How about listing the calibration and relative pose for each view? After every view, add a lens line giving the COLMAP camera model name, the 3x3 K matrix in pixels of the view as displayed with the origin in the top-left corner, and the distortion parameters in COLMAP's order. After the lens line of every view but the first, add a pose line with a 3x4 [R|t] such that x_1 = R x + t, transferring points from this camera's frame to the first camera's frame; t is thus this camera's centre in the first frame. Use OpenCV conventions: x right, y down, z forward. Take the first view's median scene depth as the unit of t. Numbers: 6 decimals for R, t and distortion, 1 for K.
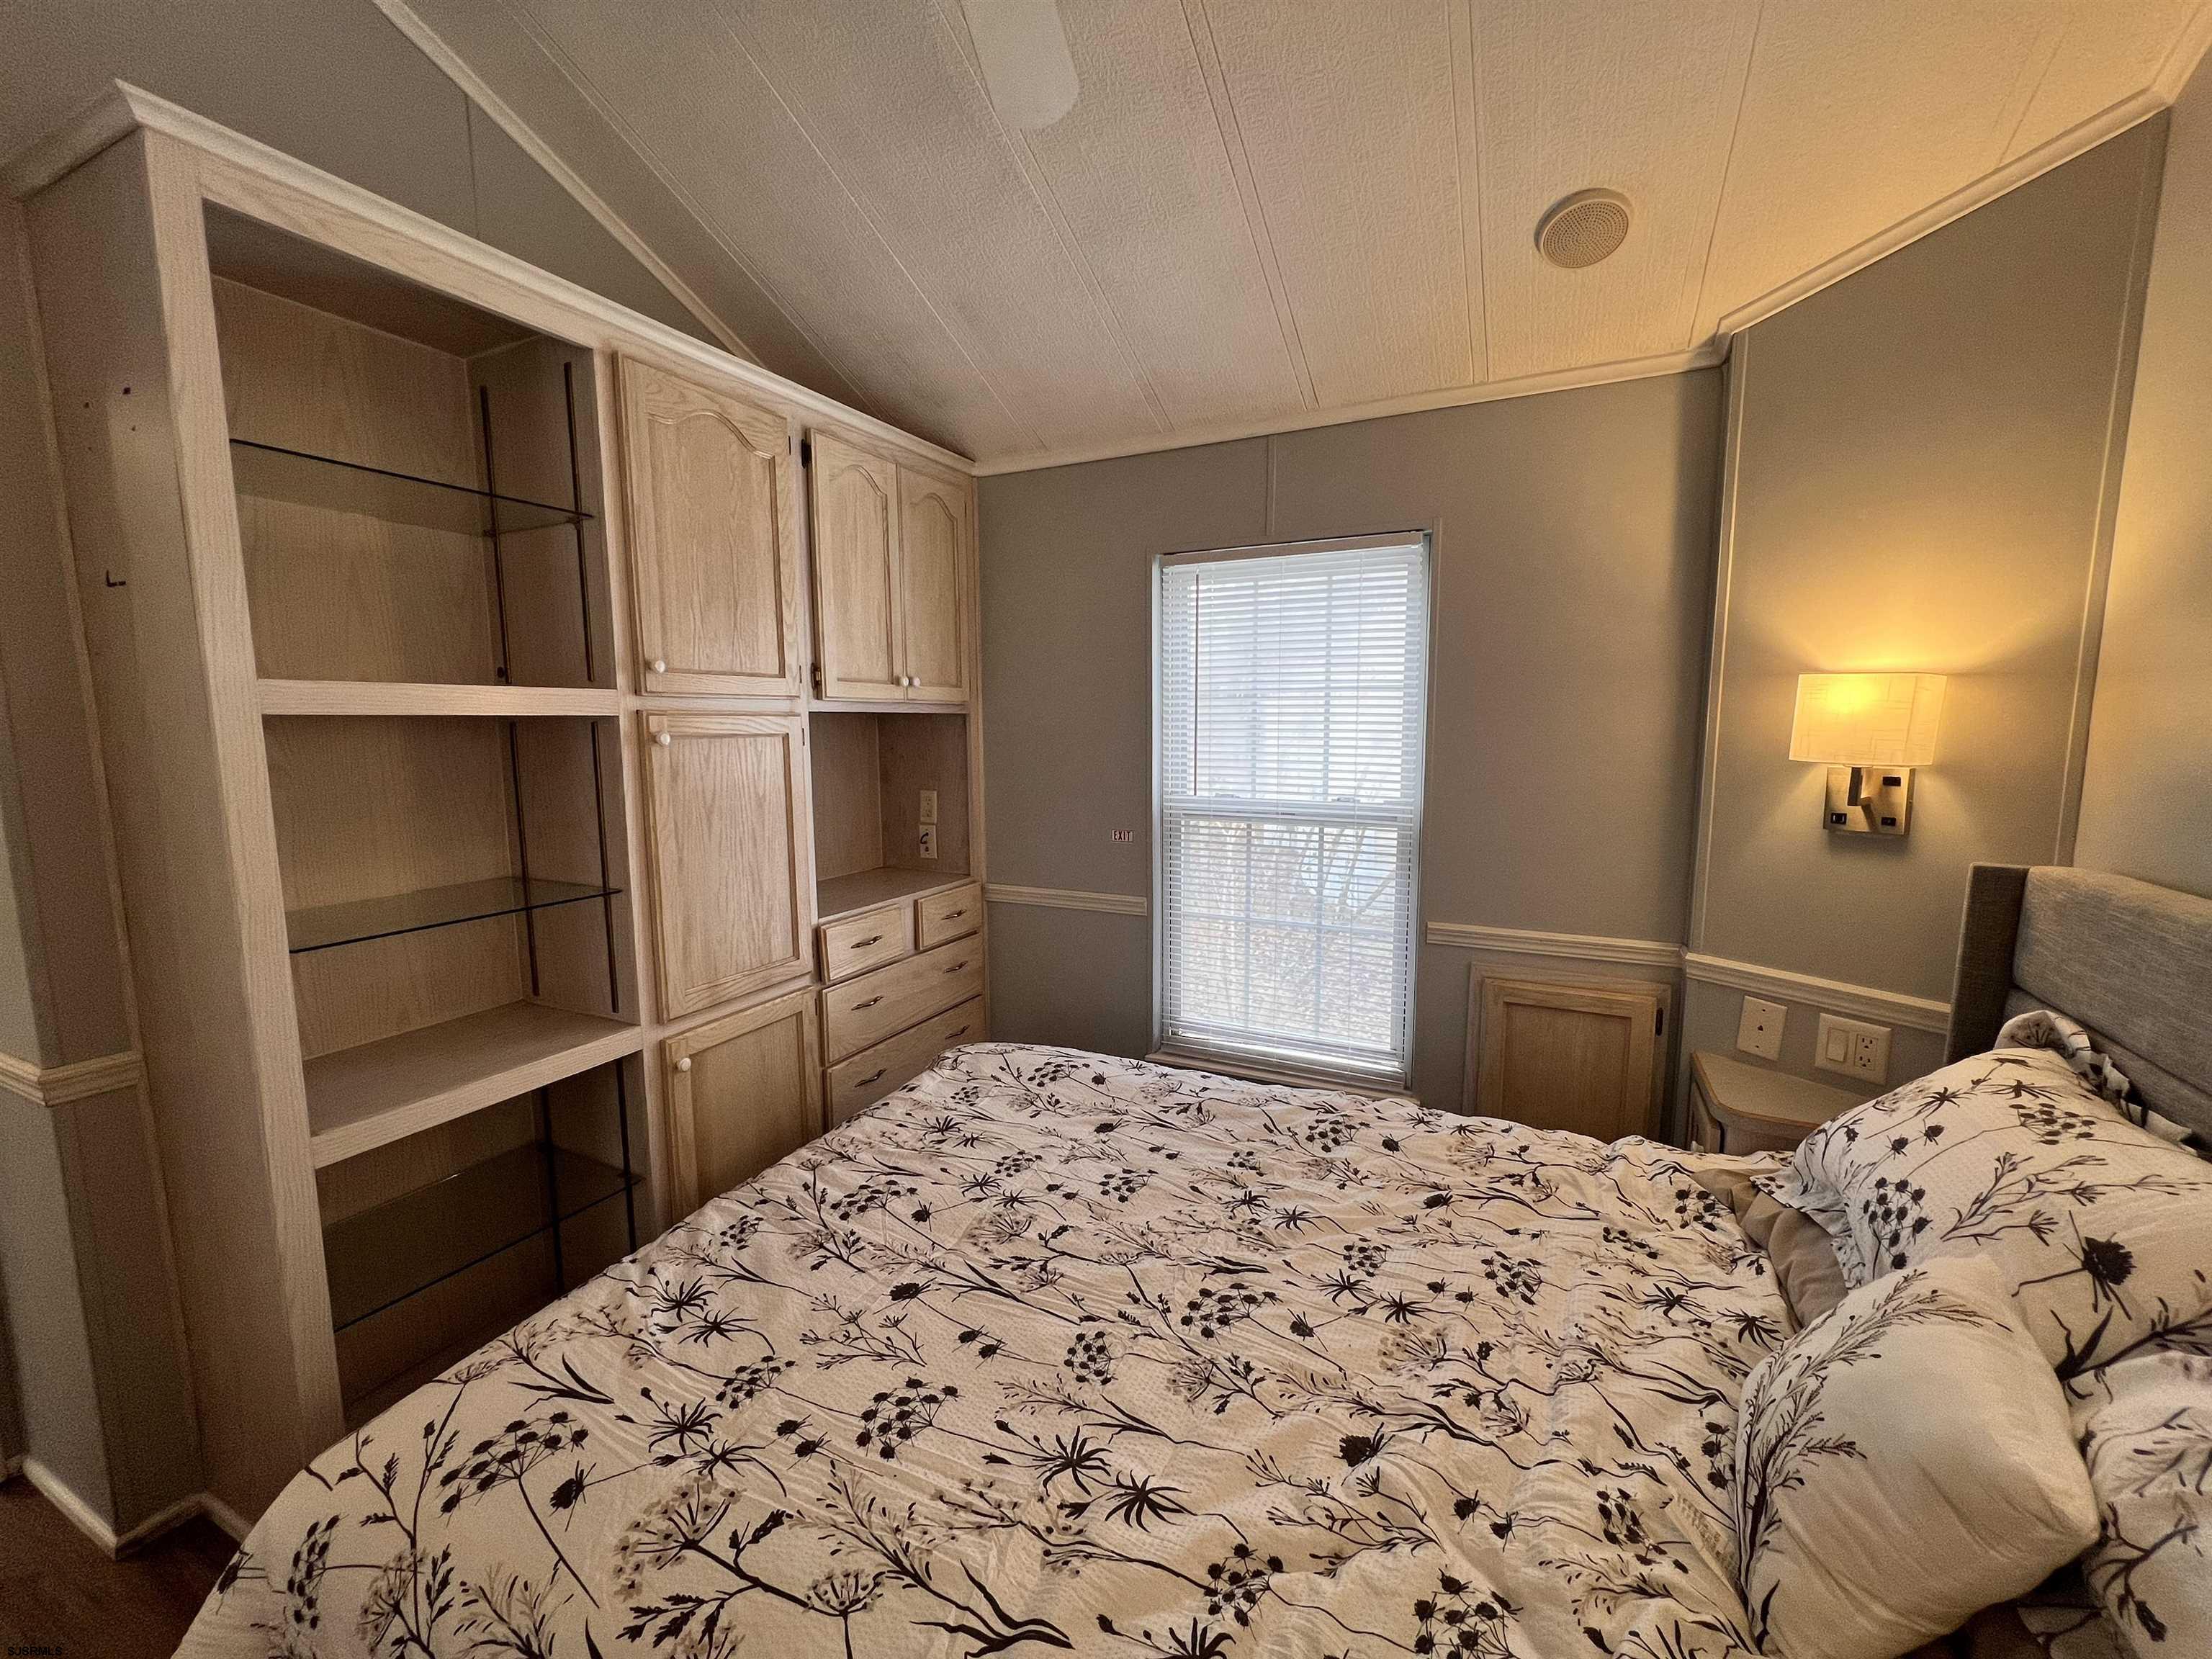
lens RADIAL K [[881.4, 0, 1106.6], [0, 881.4, 826.1], [0, 0, 1]] dist [-0.001780, -0.000127]
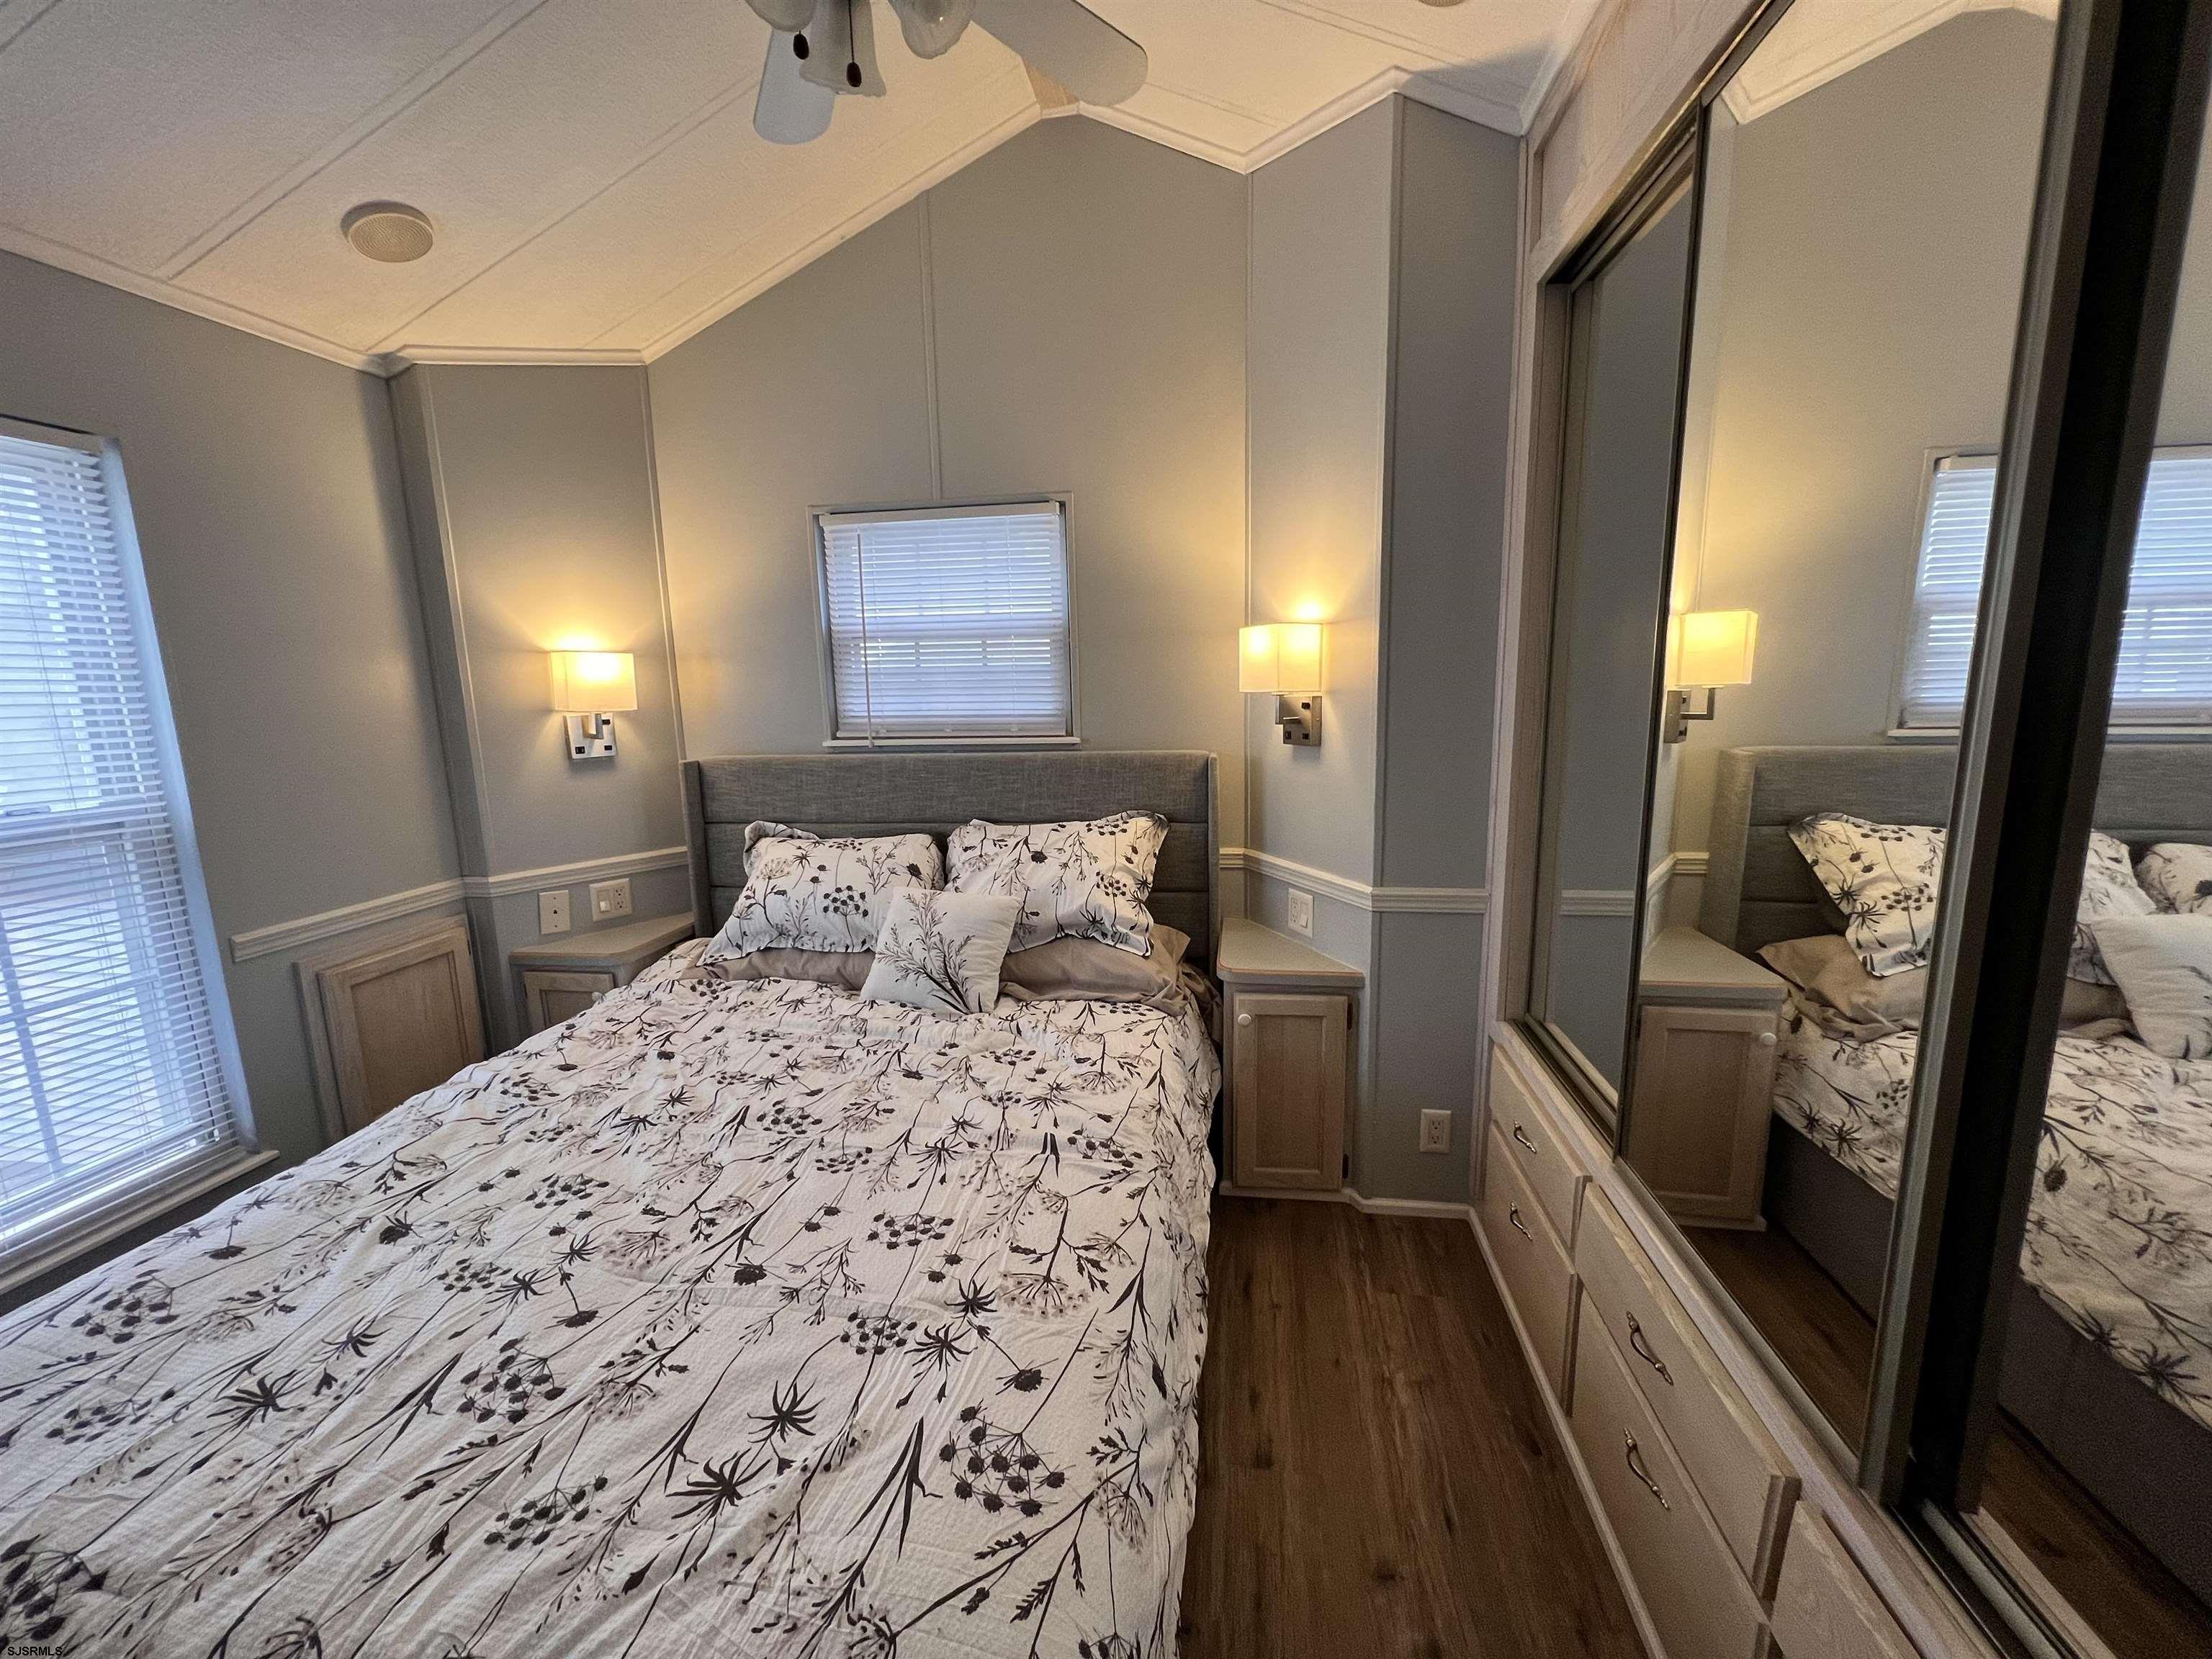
lens RADIAL K [[881.4, 0, 1106.6], [0, 881.4, 826.1], [0, 0, 1]] dist [-0.001780, -0.000127]
pose [[-0.296214, -0.148132, 0.943565, -1.026585], [0.137365, 0.971023, 0.195565, -0.064222], [-0.945192, 0.187542, -0.267283, 0.705137]]
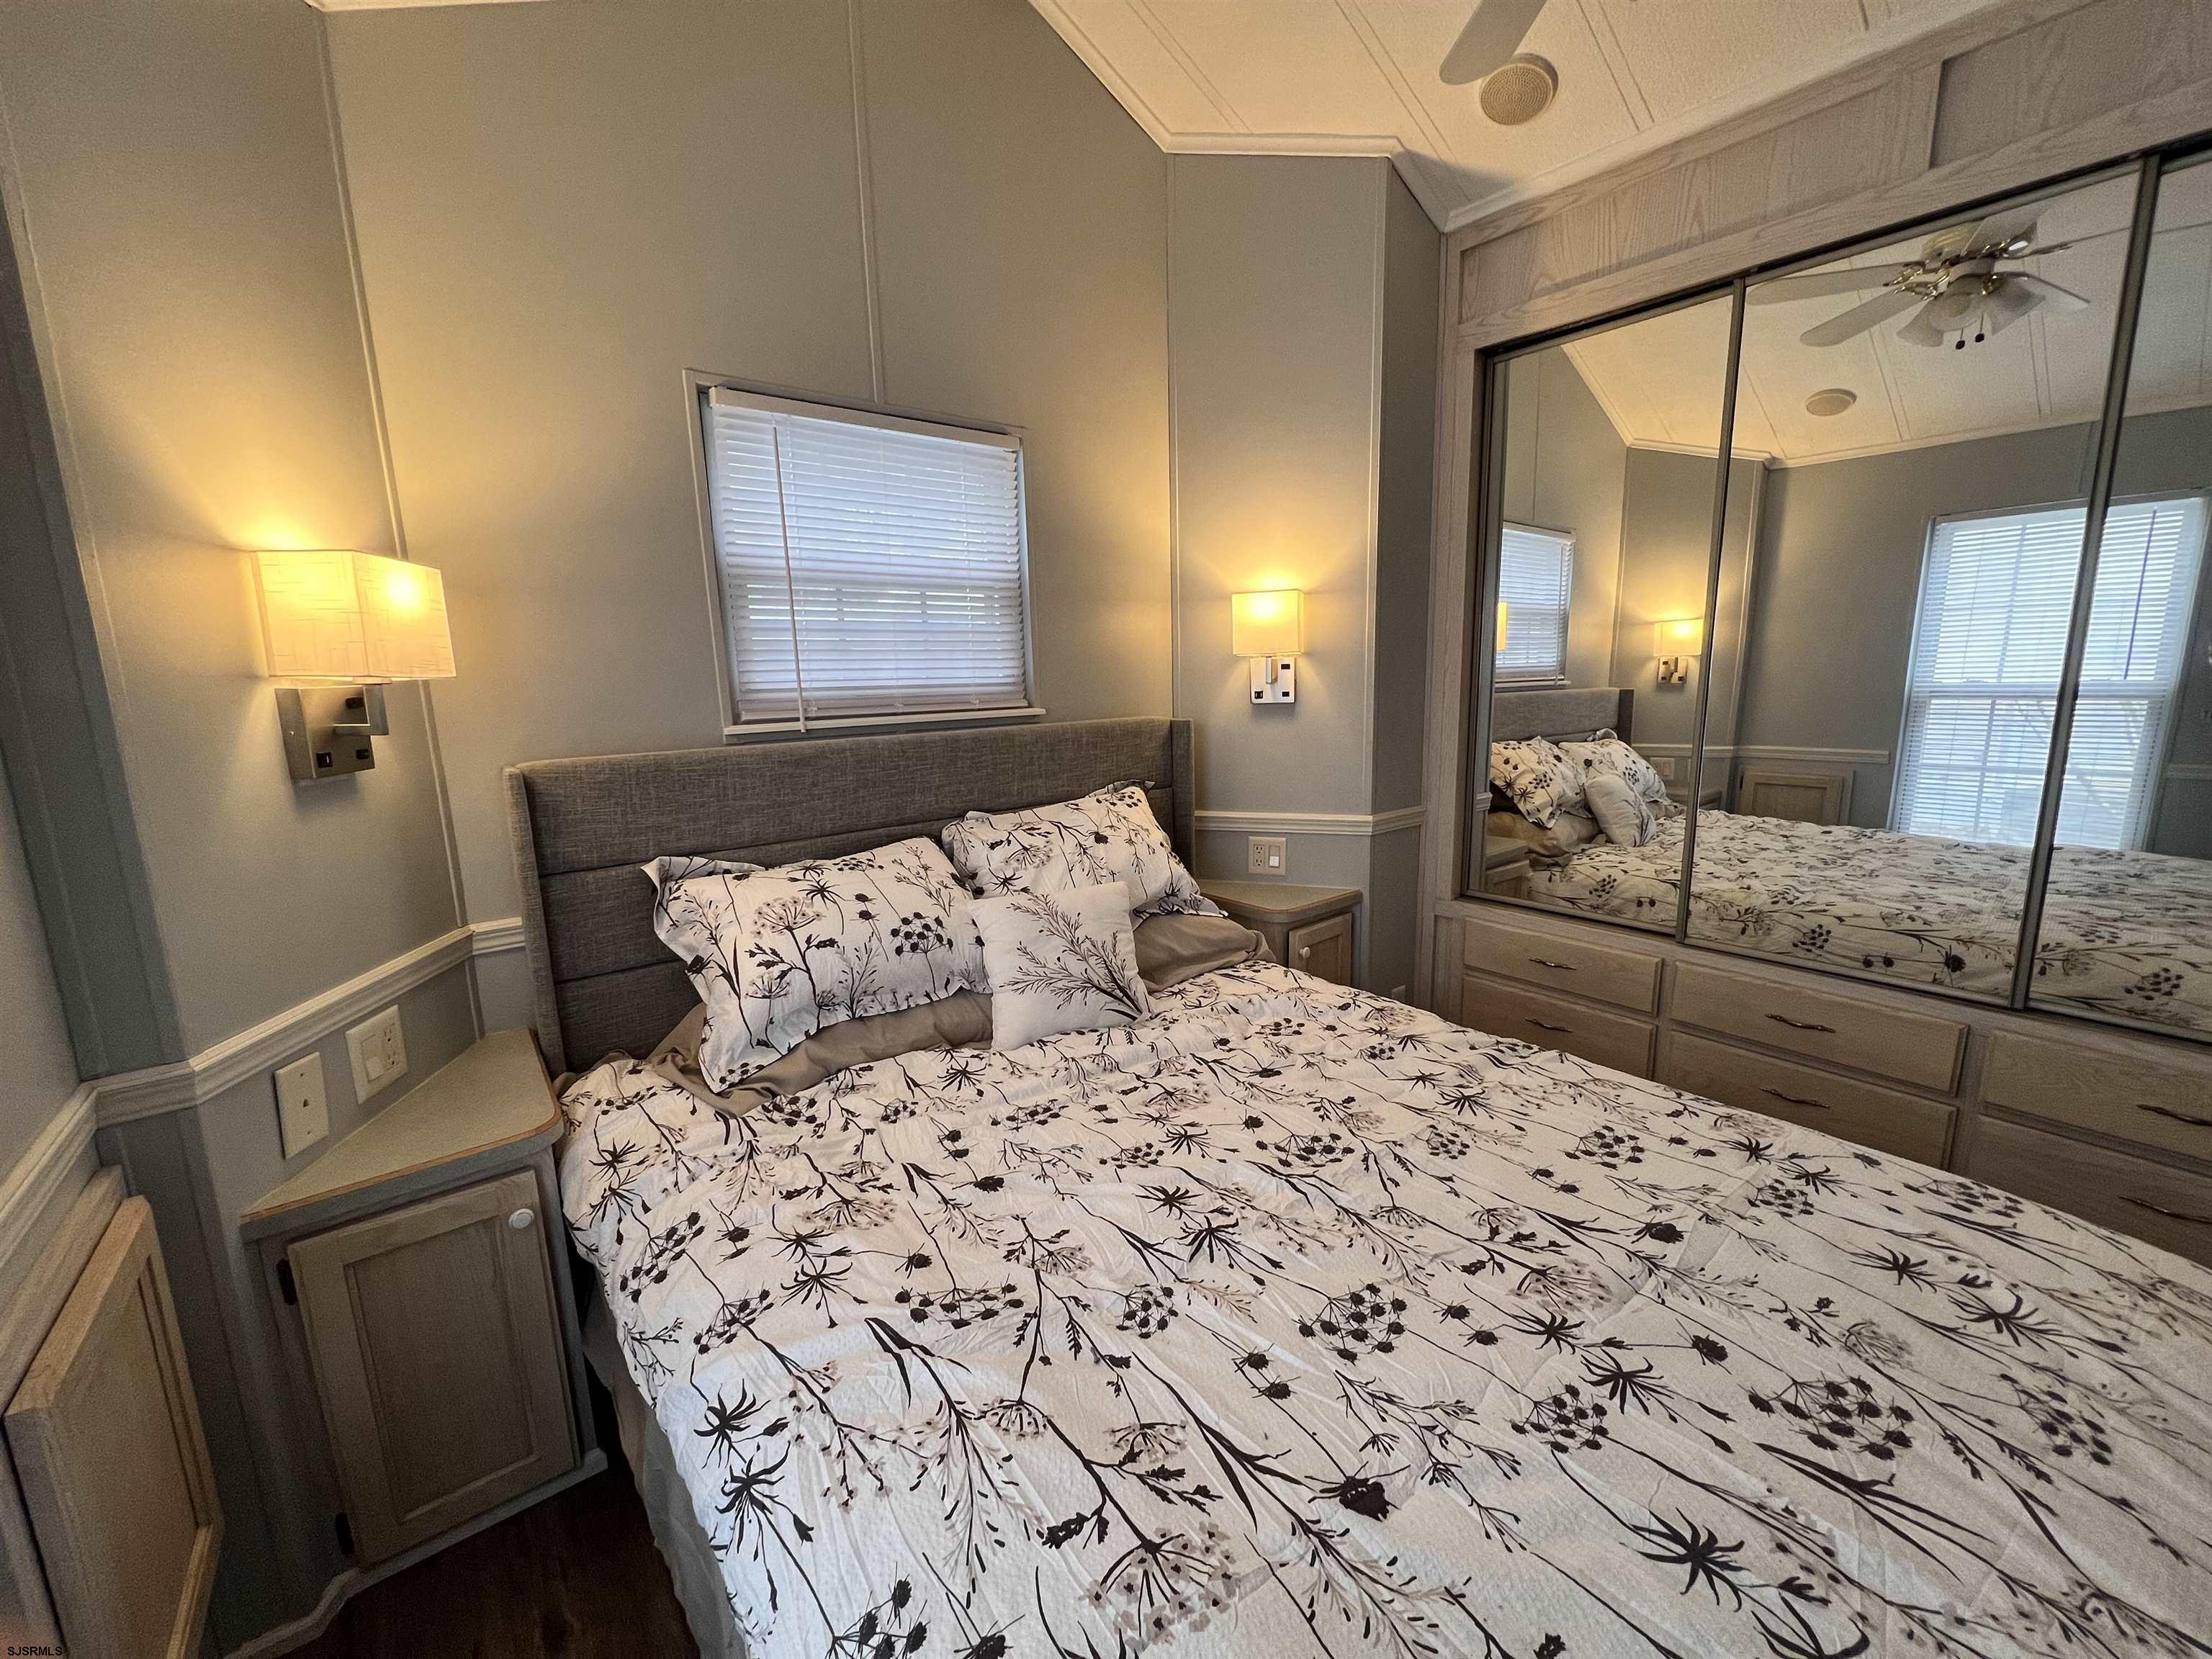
lens RADIAL K [[881.4, 0, 1106.6], [0, 881.4, 826.1], [0, 0, 1]] dist [-0.001780, -0.000127]
pose [[-0.903226, -0.050607, 0.426171, -0.070881], [0.078732, 0.956630, 0.280463, -0.132235], [-0.421881, 0.286875, -0.860069, 1.651936]]
